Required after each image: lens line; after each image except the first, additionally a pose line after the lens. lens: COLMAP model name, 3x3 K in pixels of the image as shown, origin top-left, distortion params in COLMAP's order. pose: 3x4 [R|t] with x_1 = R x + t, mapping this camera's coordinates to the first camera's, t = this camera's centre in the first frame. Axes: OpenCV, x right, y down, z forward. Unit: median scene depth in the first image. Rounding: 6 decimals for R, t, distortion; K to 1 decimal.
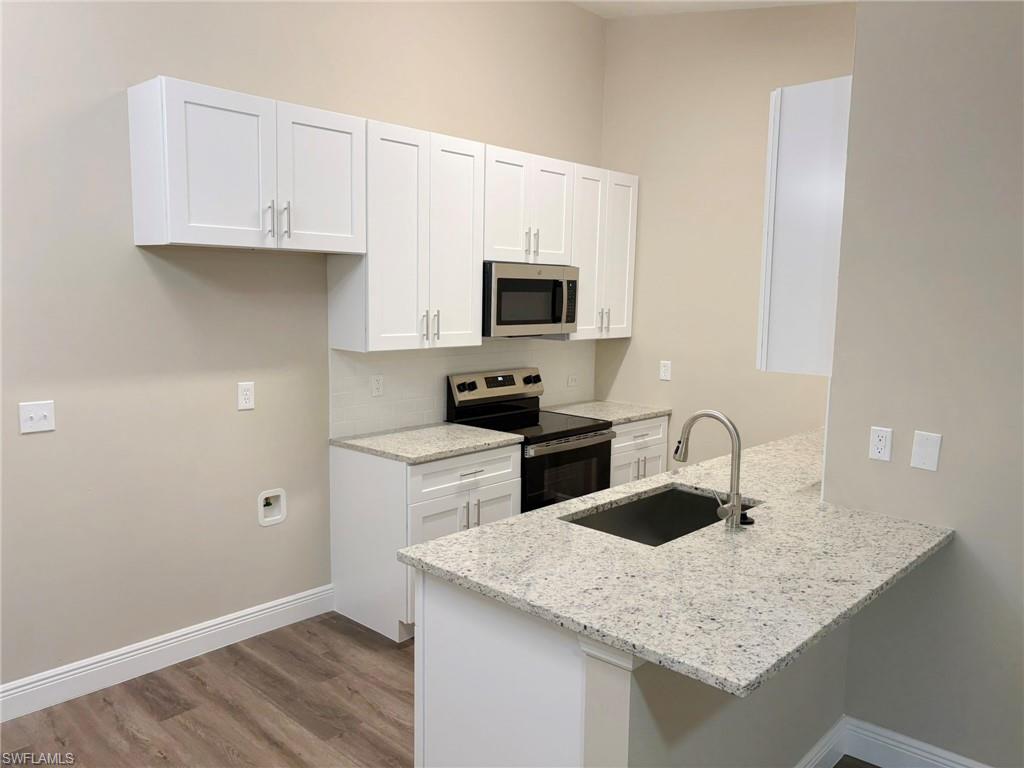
lens RADIAL K [[768.8, 0, 508.7], [0, 768.8, 386.2], [0, 0, 1]] dist [0.051394, -0.063450]
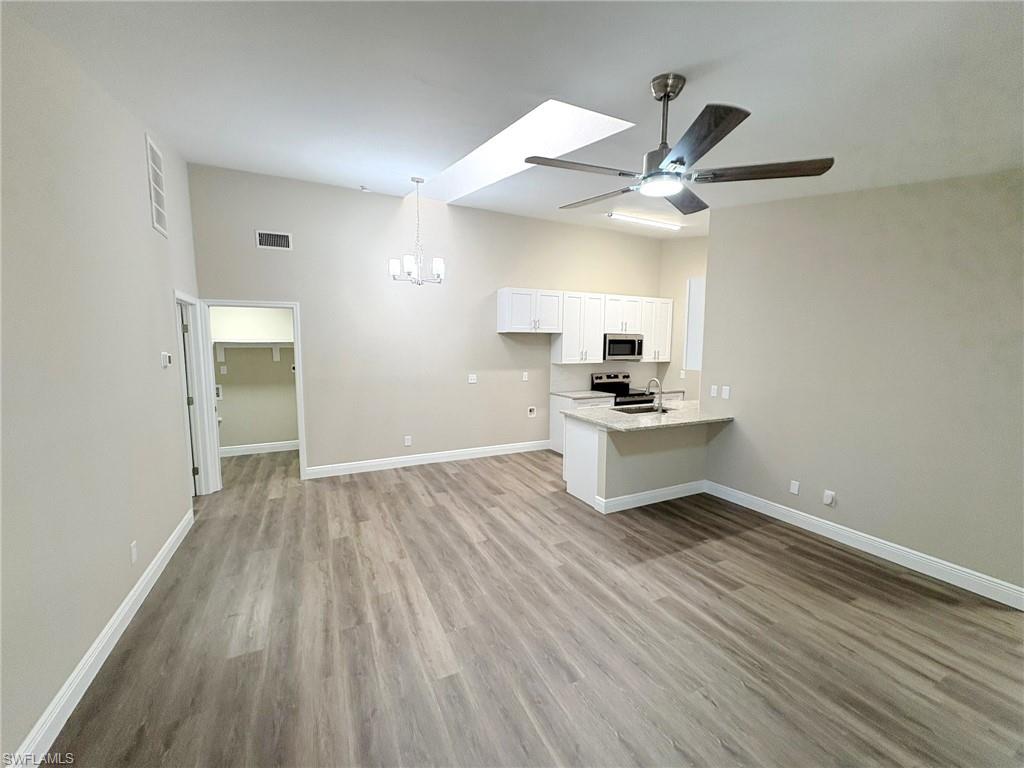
lens RADIAL K [[406.1, 0, 511.3], [0, 406.1, 385.9], [0, 0, 1]] dist [0.000225, 0.000227]
pose [[0.933160, 0.025206, -0.358577, 0.195279], [-0.033289, 0.999311, -0.016385, 0.070074], [0.357917, 0.027227, 0.933356, -0.547341]]
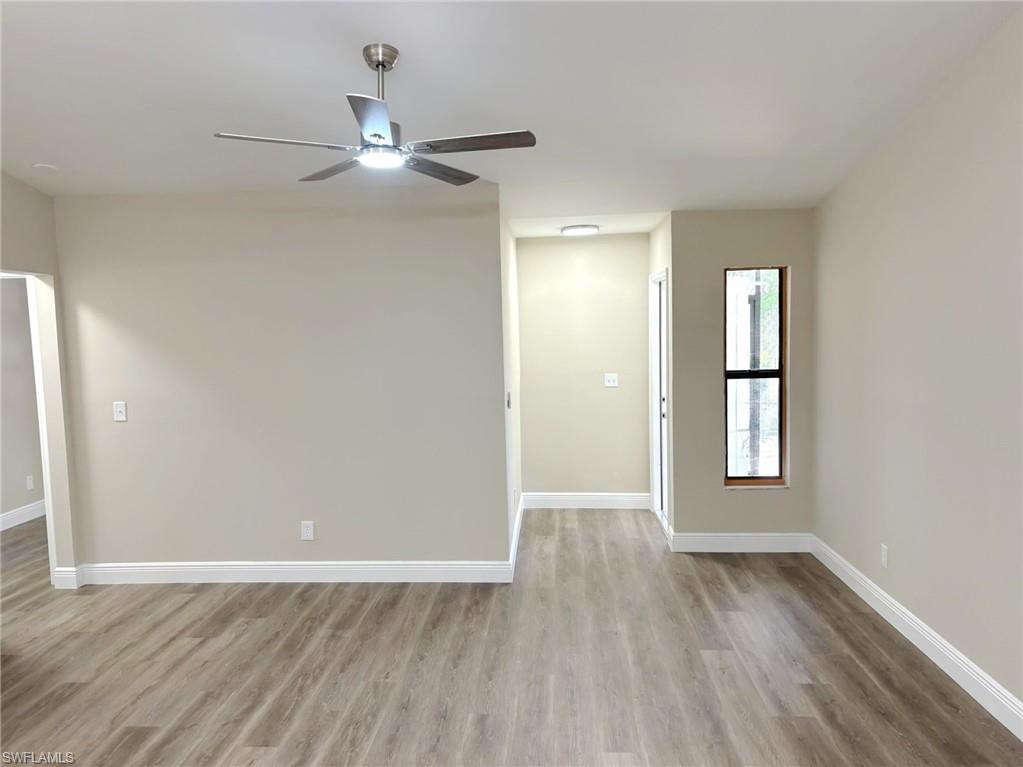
lens RADIAL K [[798.4, 0, 511.5], [0, 798.4, 383.5], [0, 0, 1]] dist [0.006701, 0.002774]
pose [[-0.636367, -0.059870, 0.769059, -0.540162], [0.109337, 0.979917, 0.166757, -0.061930], [-0.763598, 0.190205, -0.617041, 0.372523]]
